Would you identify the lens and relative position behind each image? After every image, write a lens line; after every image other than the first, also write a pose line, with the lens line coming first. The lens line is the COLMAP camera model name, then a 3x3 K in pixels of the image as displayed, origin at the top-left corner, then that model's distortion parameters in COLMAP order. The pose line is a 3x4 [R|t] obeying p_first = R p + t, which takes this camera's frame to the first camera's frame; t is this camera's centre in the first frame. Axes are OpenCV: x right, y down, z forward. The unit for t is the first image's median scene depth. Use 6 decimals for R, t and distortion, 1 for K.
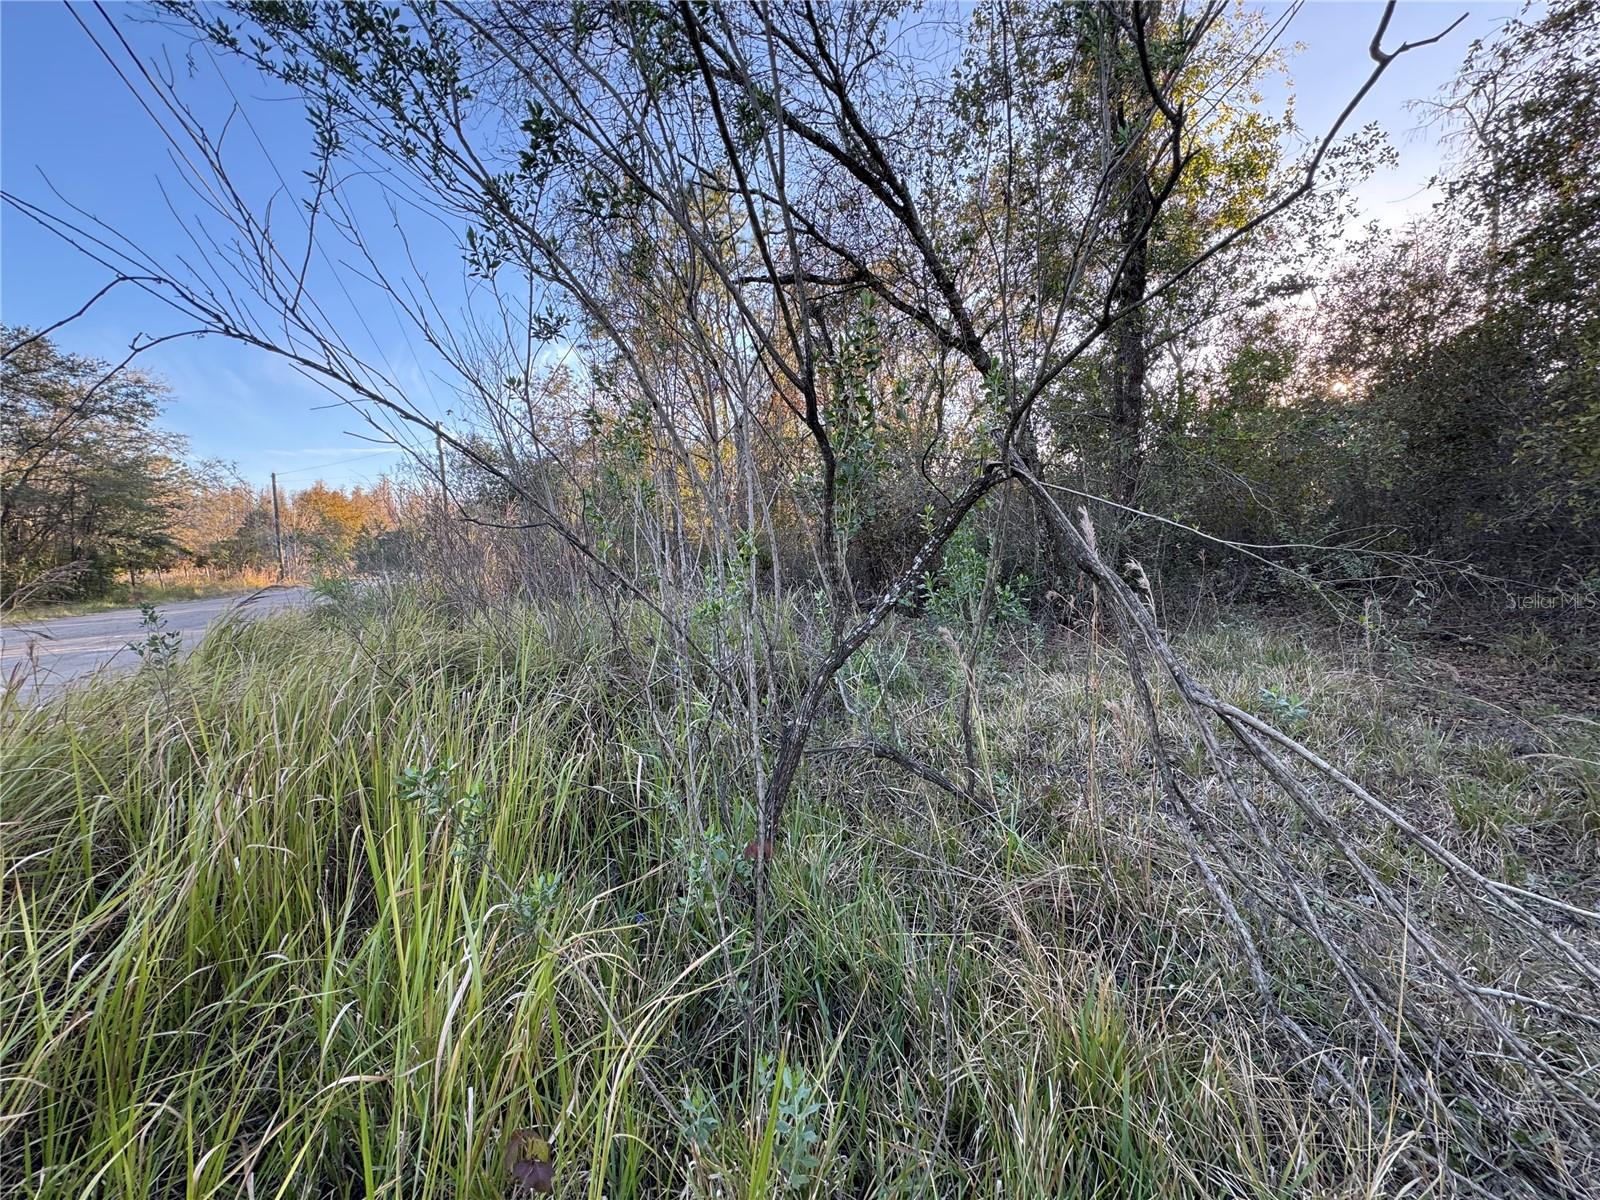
lens RADIAL K [[637.3, 0, 802.5], [0, 637.3, 598.8], [0, 0, 1]] dist [0.001433, -0.000158]
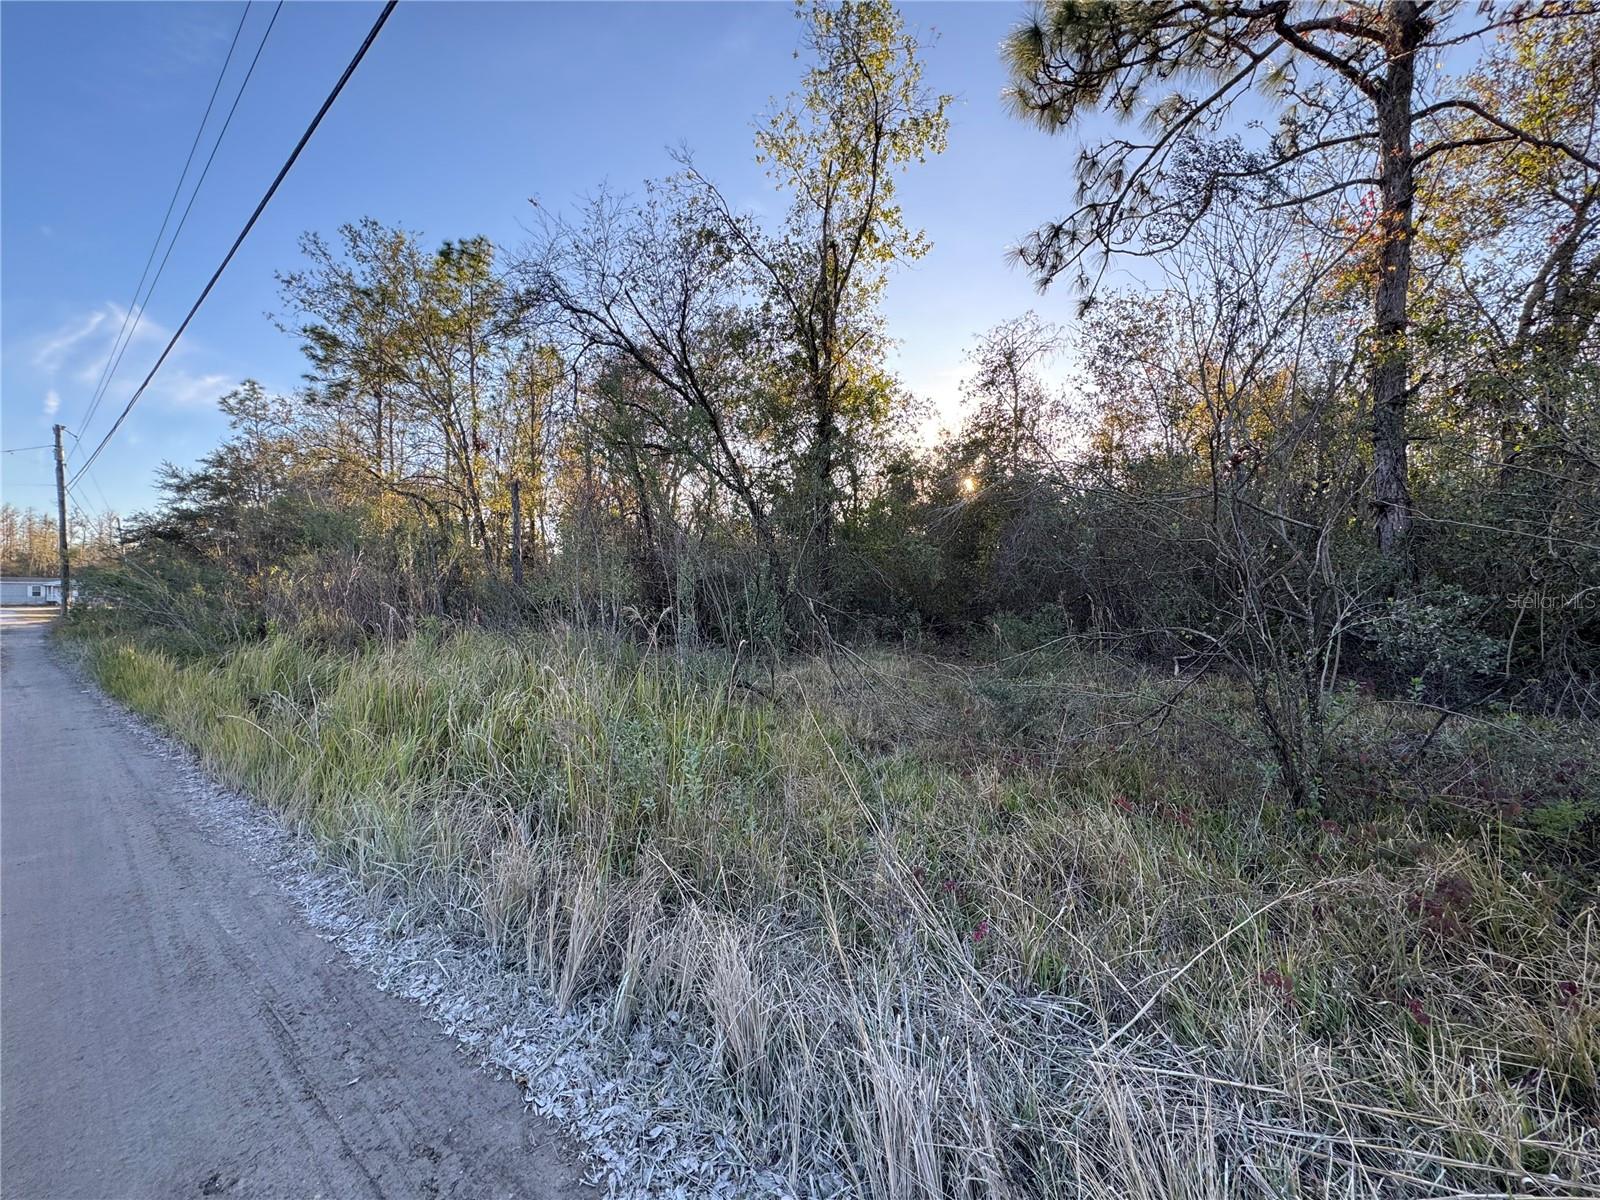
lens RADIAL K [[637.3, 0, 802.5], [0, 637.3, 598.8], [0, 0, 1]] dist [0.001433, -0.000158]
pose [[0.904504, 0.024493, 0.425760, -0.385714], [0.007160, 0.997336, -0.072587, 0.035739], [-0.426404, 0.068704, 0.901920, -0.750624]]
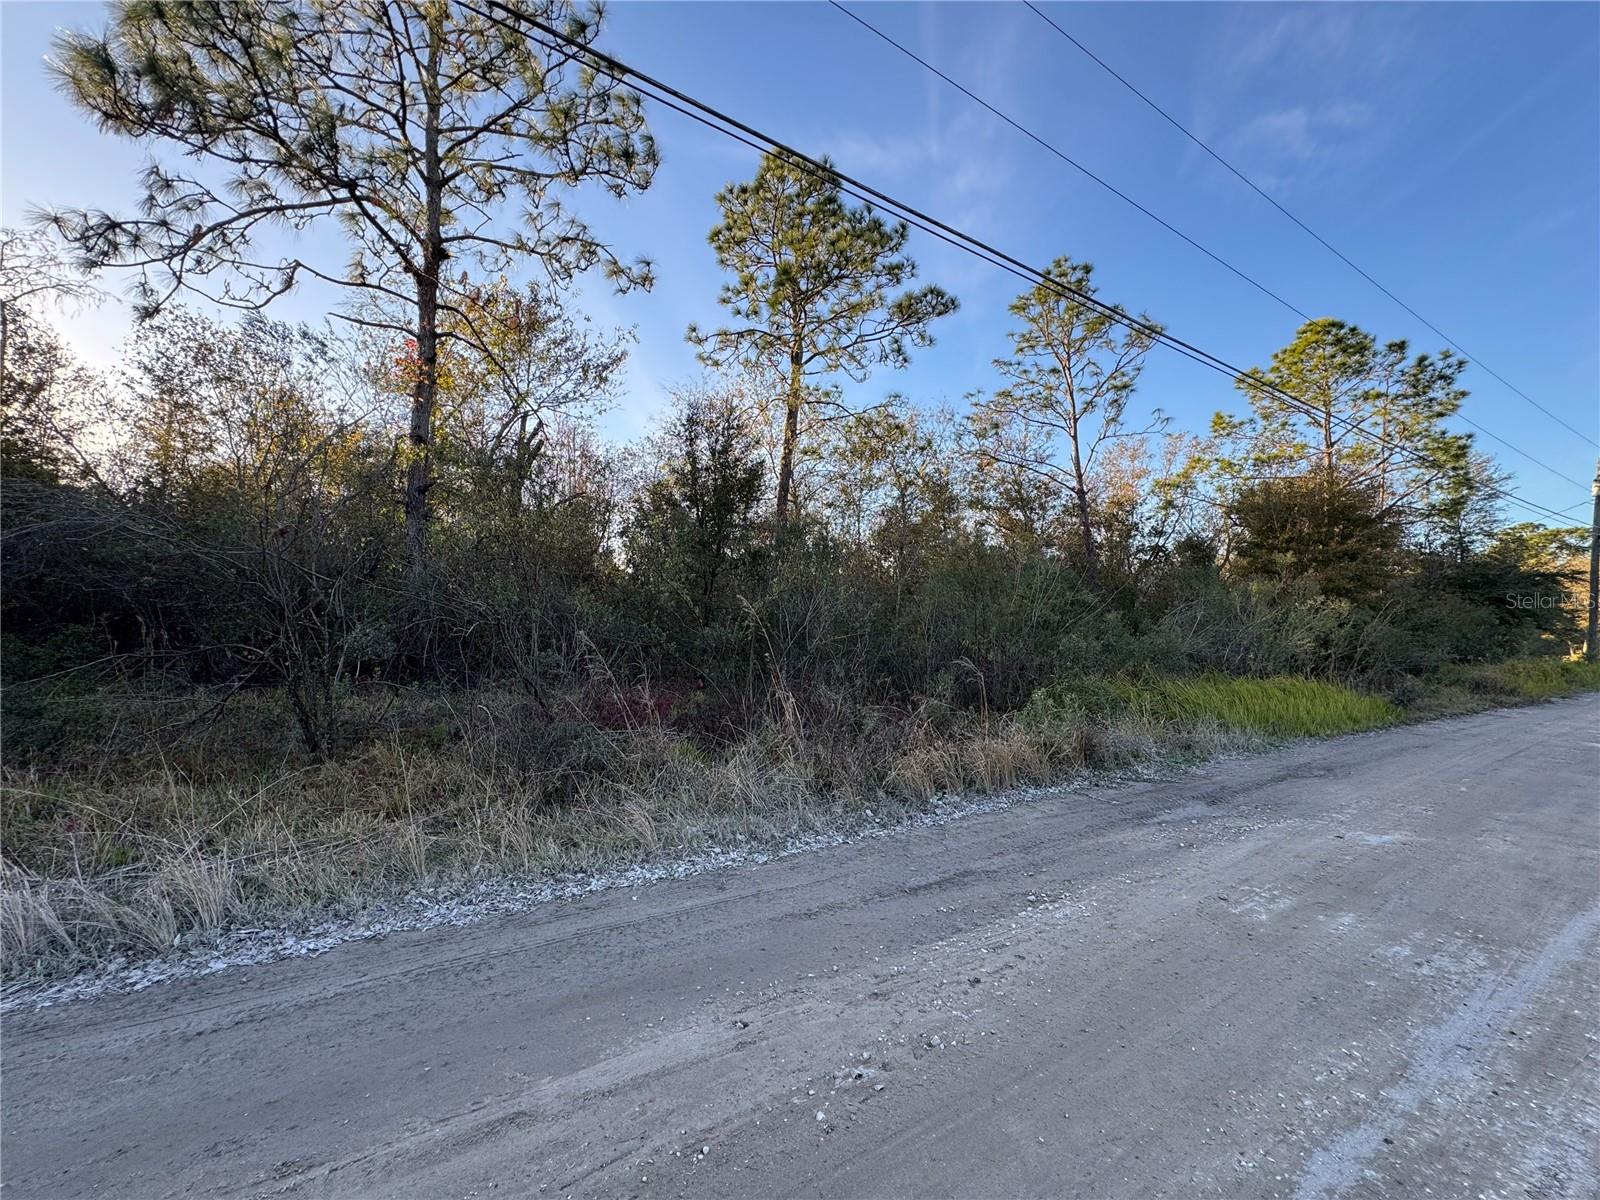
lens RADIAL K [[637.3, 0, 802.5], [0, 637.3, 598.8], [0, 0, 1]] dist [0.001433, -0.000158]
pose [[-0.114138, 0.072474, 0.990818, -0.750789], [0.057230, 0.996159, -0.066272, 0.063440], [-0.991815, 0.049141, -0.117848, -1.023827]]
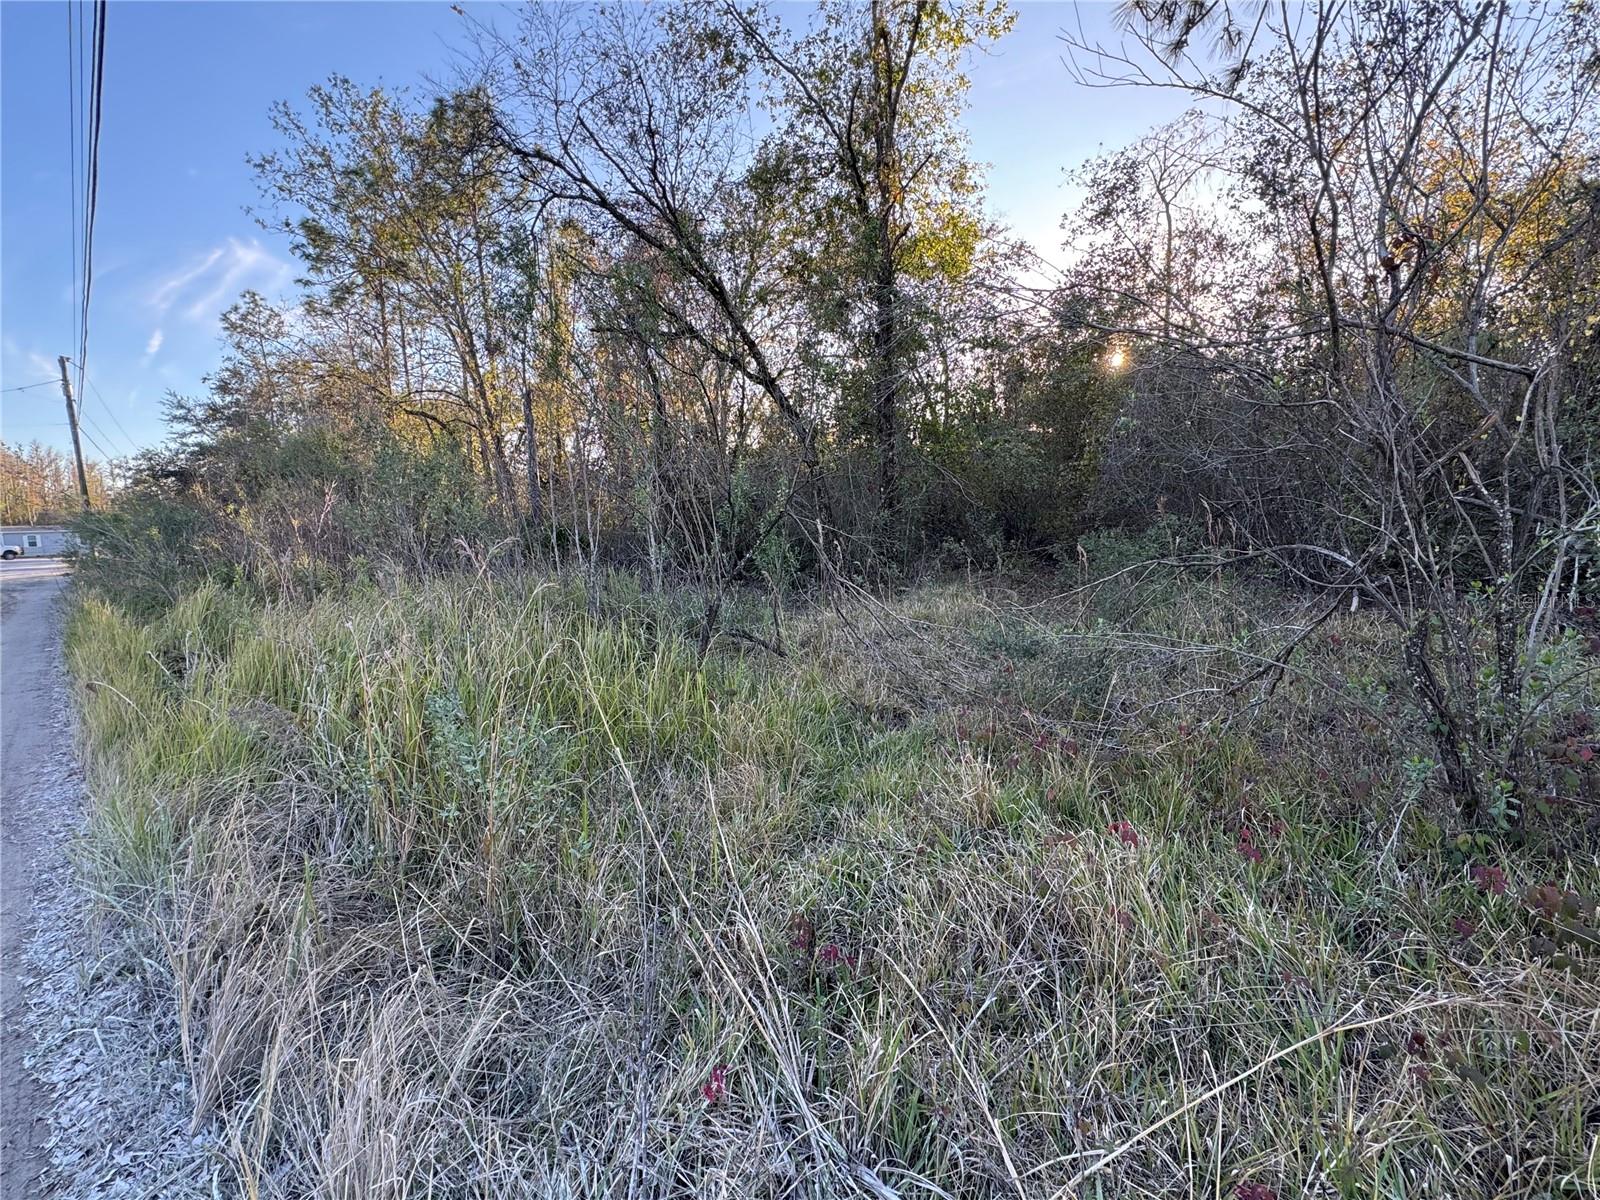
lens RADIAL K [[767.6, 0, 802.1], [0, 767.6, 600.1], [0, 0, 1]] dist [0.000829, -0.000119]
pose [[0.954257, -0.036067, 0.296806, -0.200198], [0.029787, 0.999227, 0.025655, 0.033352], [-0.297501, -0.015640, 0.954593, -0.706422]]
